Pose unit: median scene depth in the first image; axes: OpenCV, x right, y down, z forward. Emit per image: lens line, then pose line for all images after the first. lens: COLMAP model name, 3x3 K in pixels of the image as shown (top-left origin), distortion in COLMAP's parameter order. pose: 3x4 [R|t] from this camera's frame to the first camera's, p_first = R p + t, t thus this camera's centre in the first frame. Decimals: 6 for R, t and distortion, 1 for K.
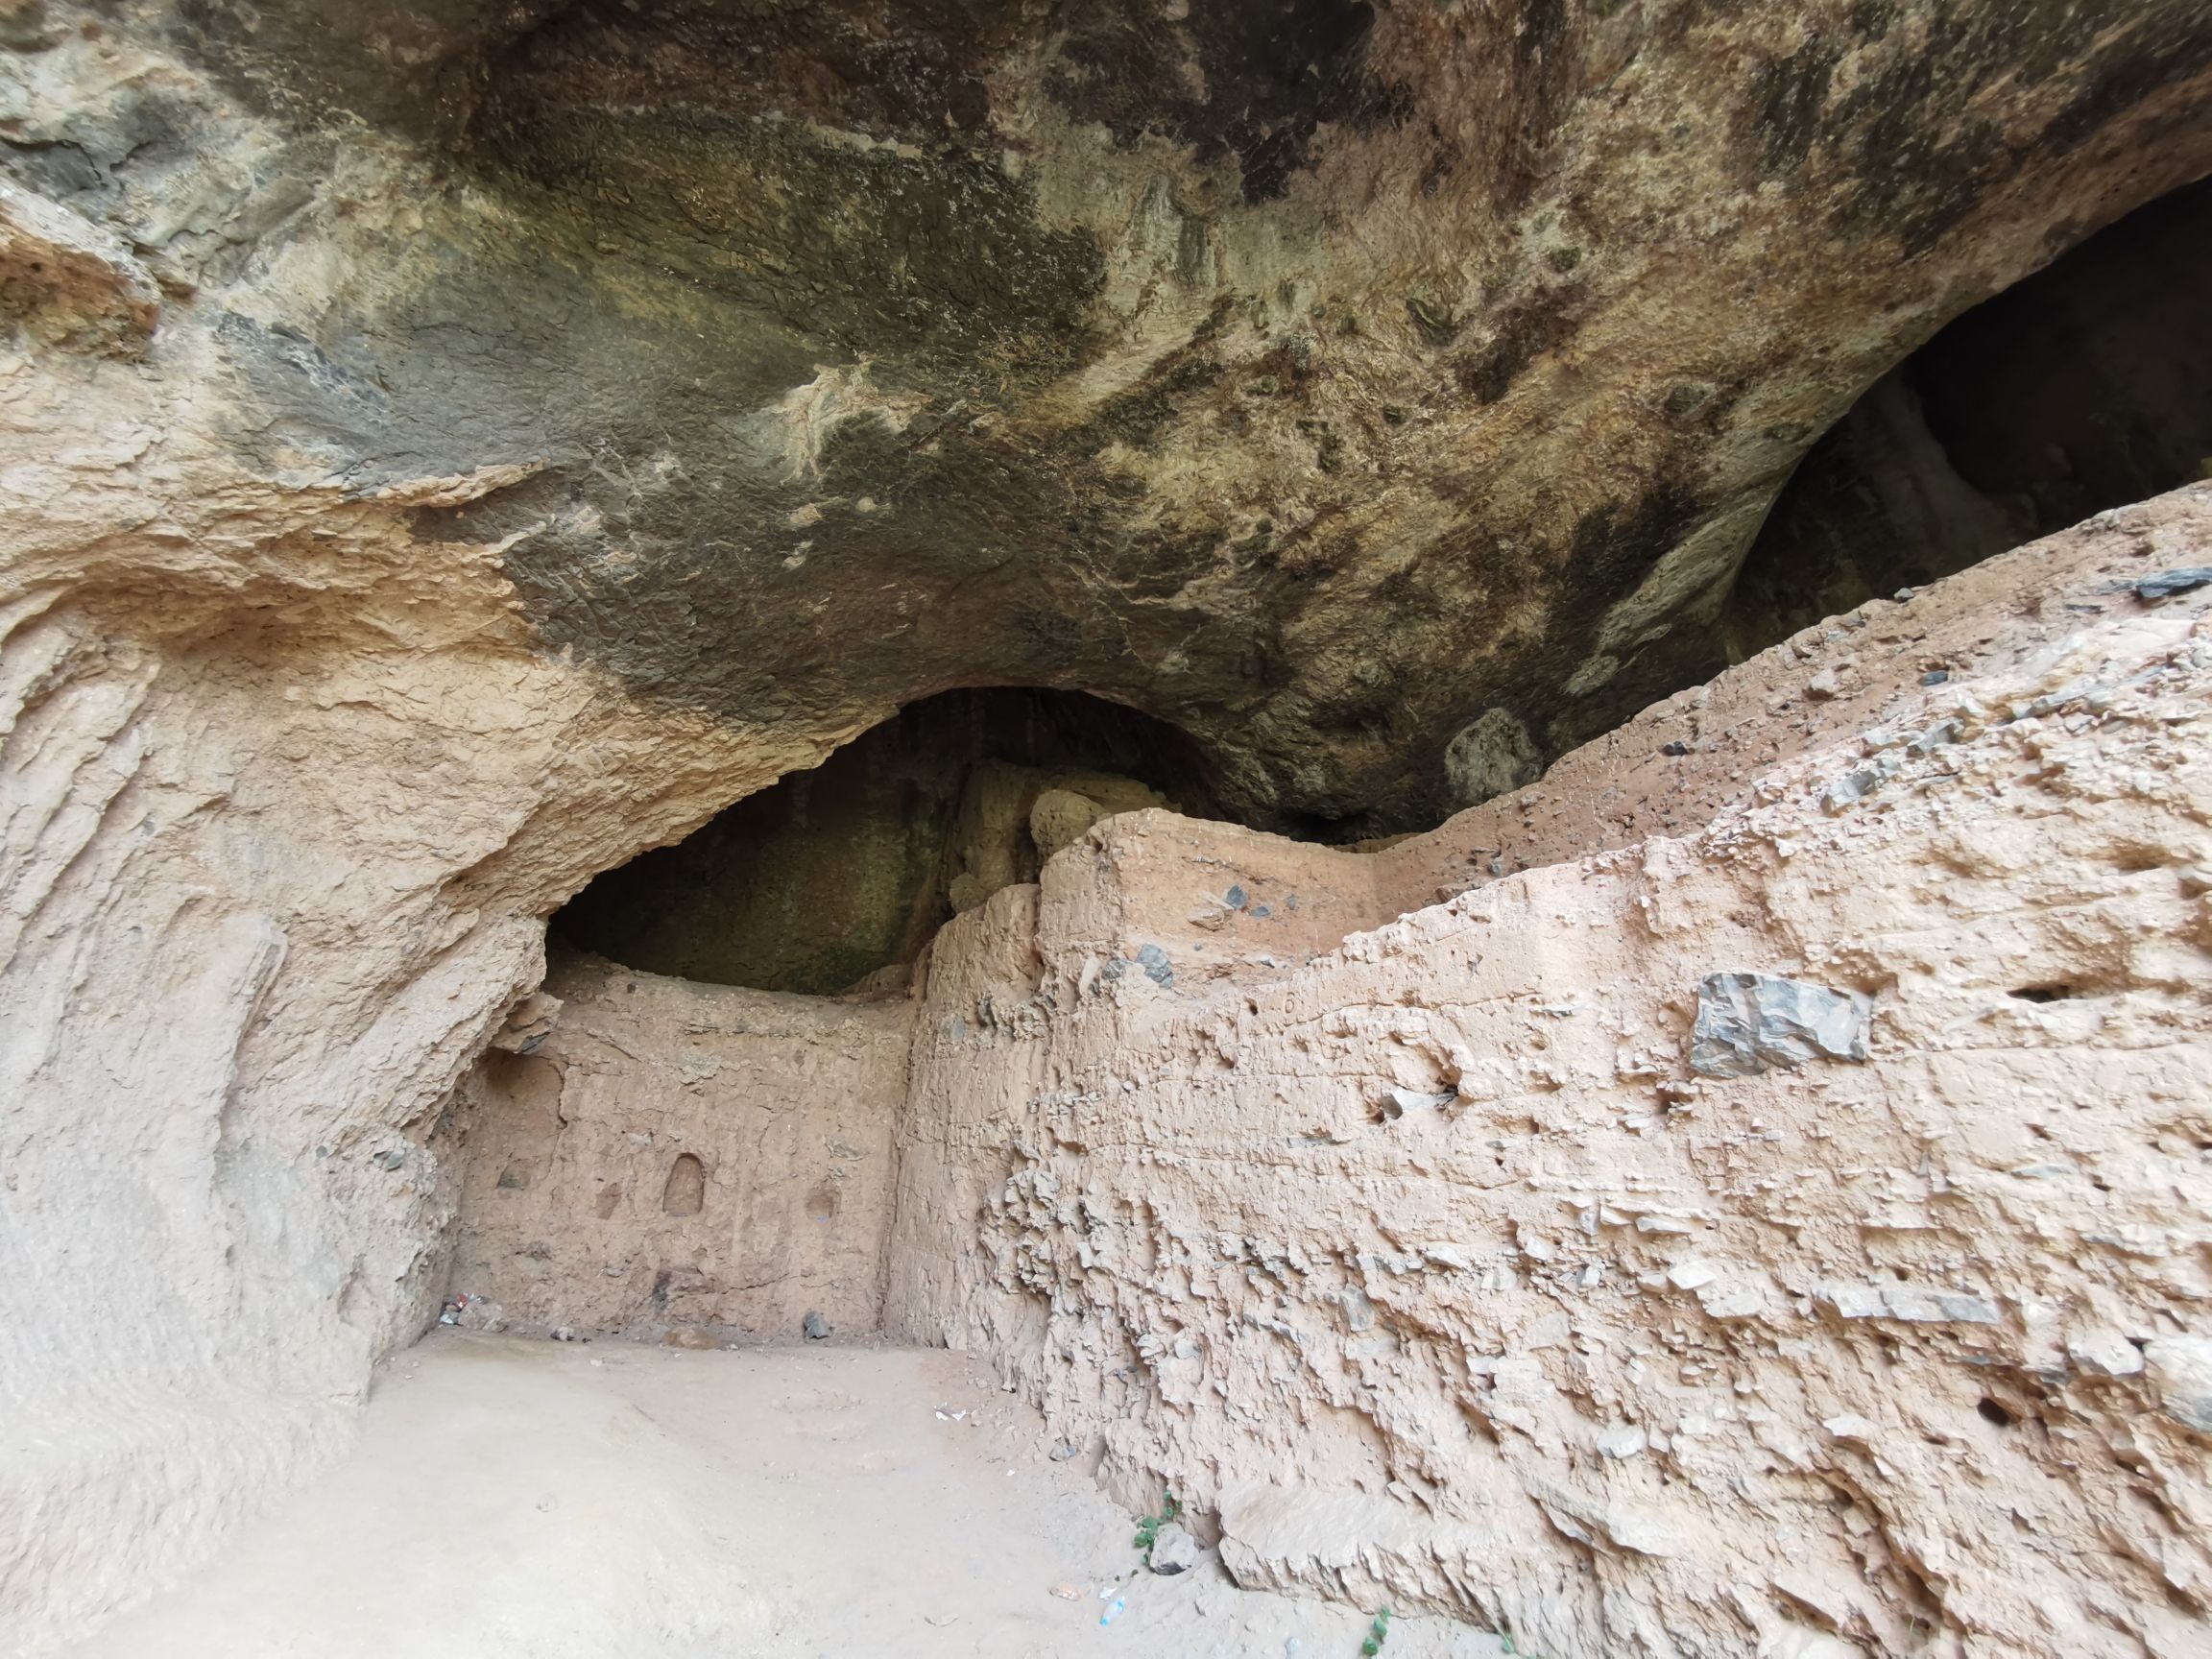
lens RADIAL K [[1095.0, 0, 1106.0], [0, 1095.0, 829.5], [0, 0, 1]] dist [-0.098462, 0.108168]
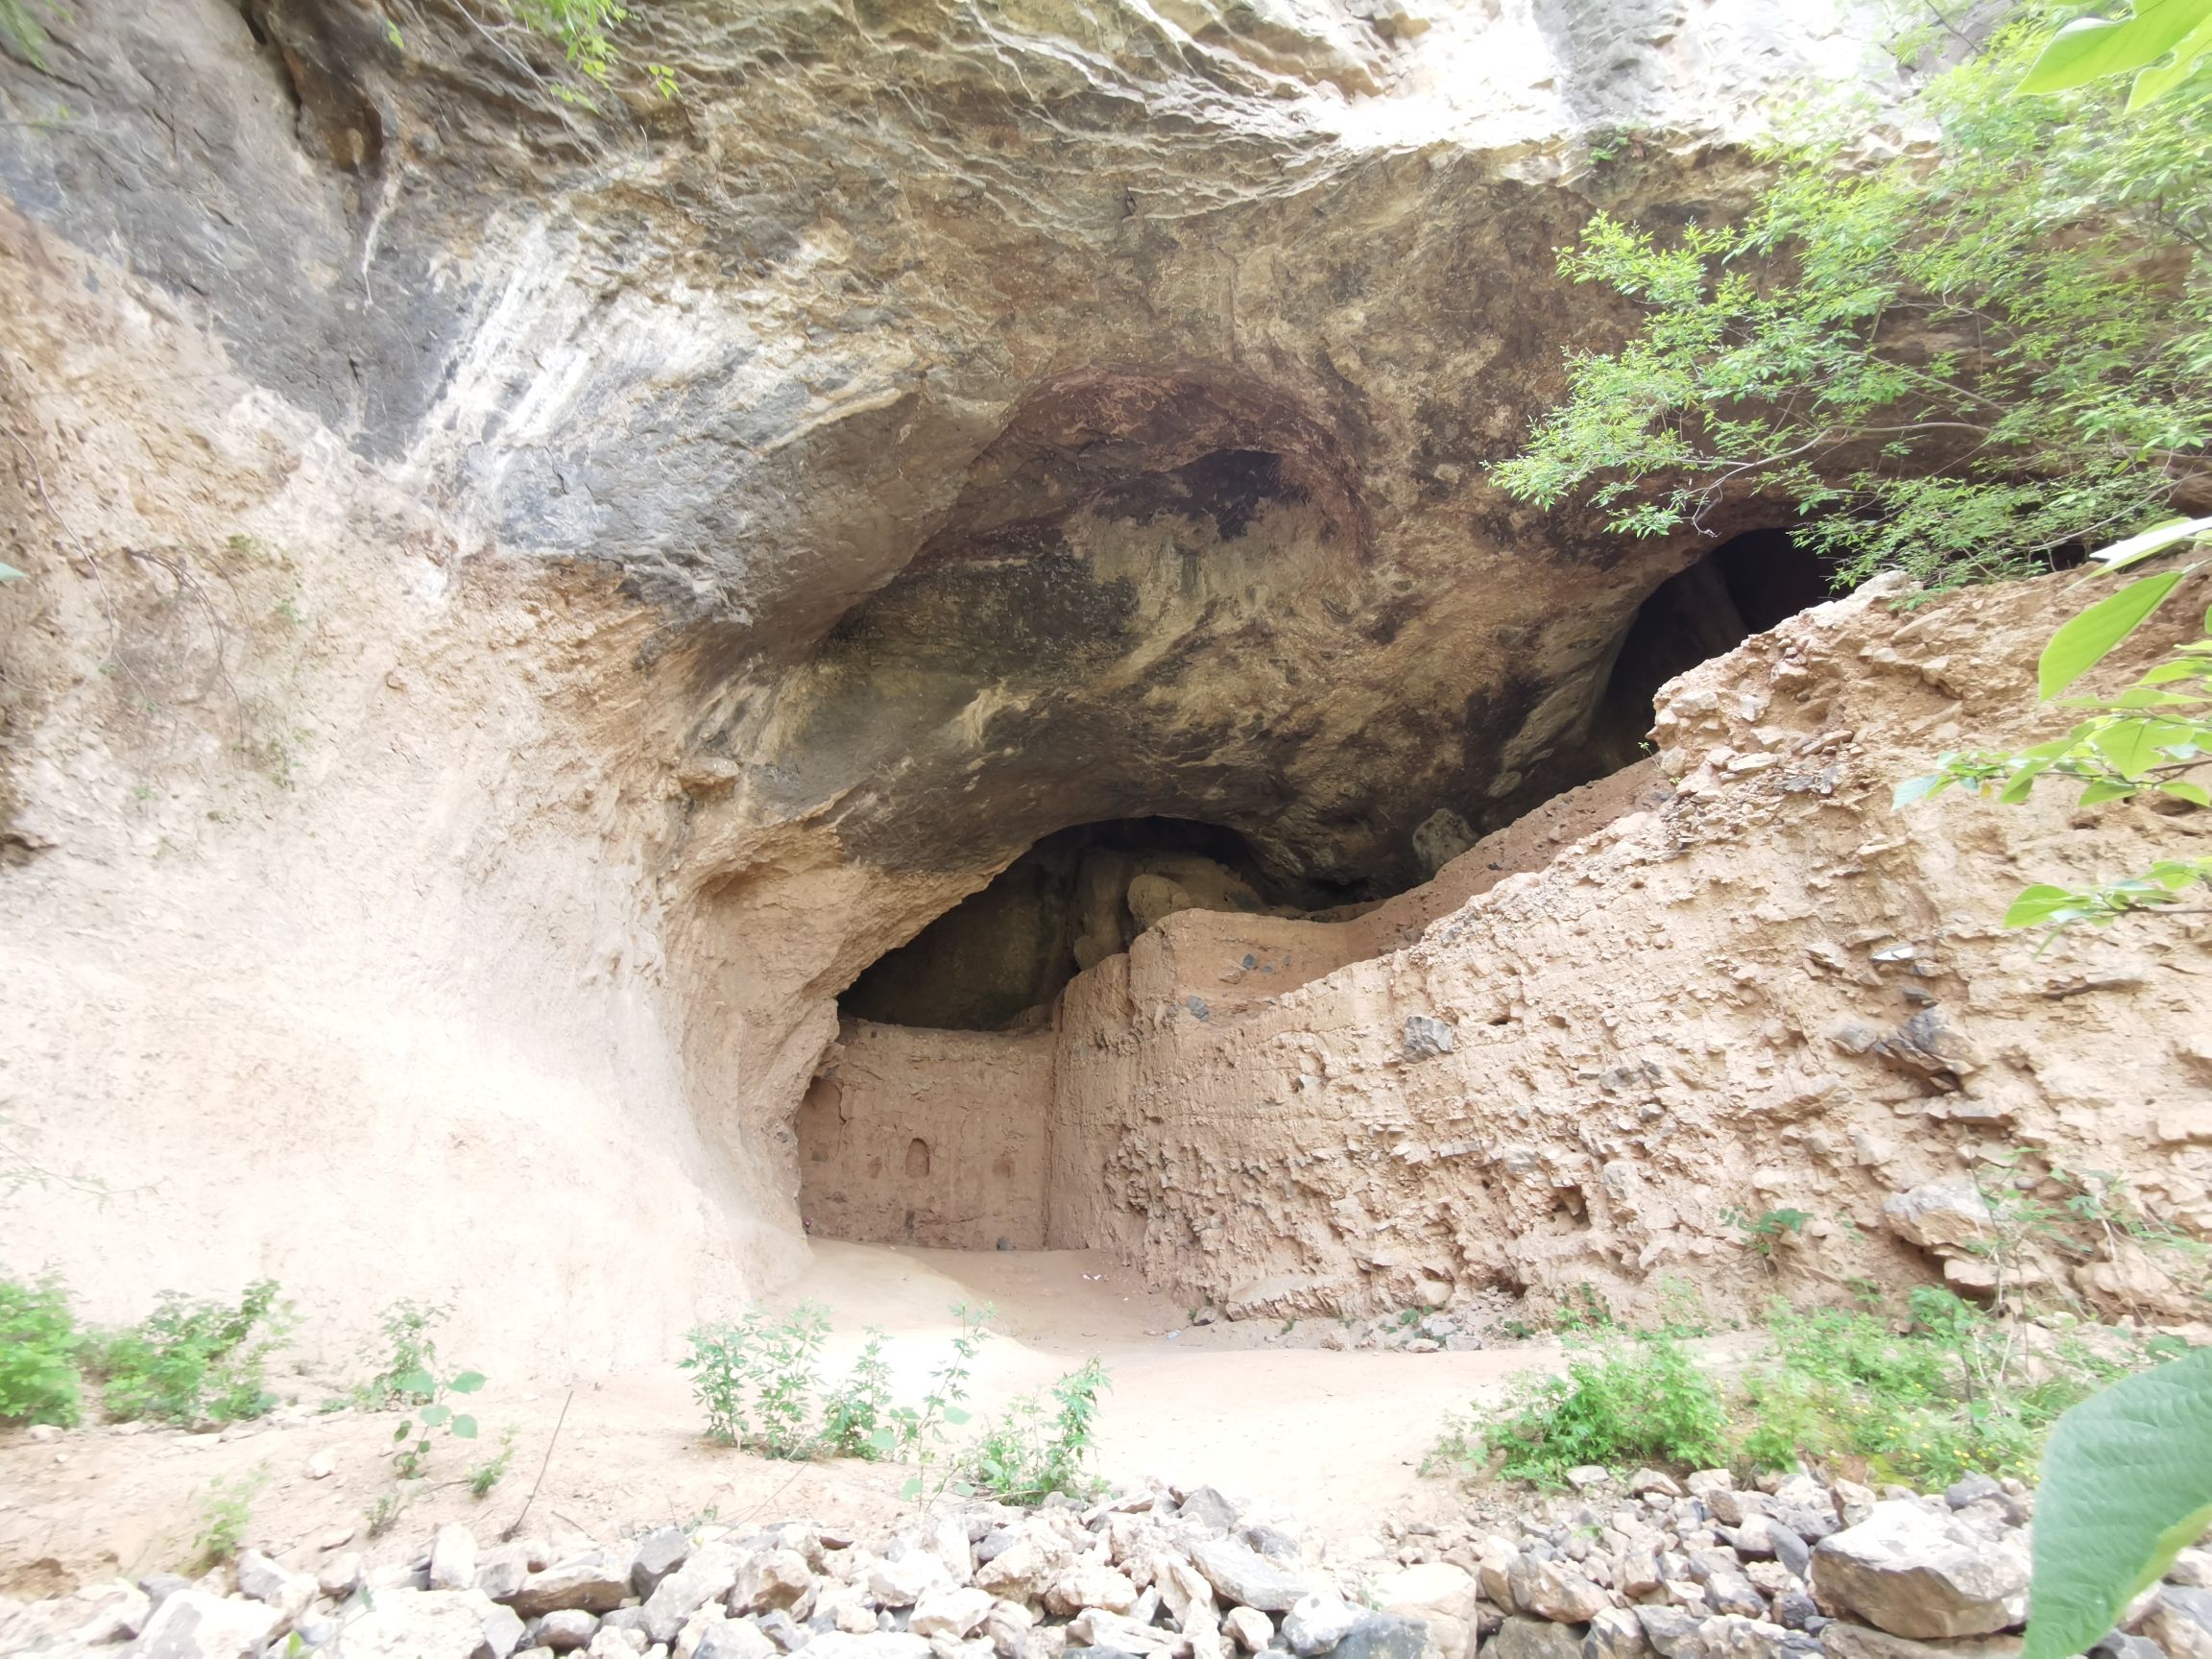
lens RADIAL K [[1095.0, 0, 1106.0], [0, 1095.0, 829.5], [0, 0, 1]] dist [-0.098462, 0.108168]
pose [[0.991614, -0.067234, -0.110367, 0.119267], [0.066297, 0.997726, -0.012143, -0.149347], [0.110933, 0.004724, 0.993817, -0.732754]]
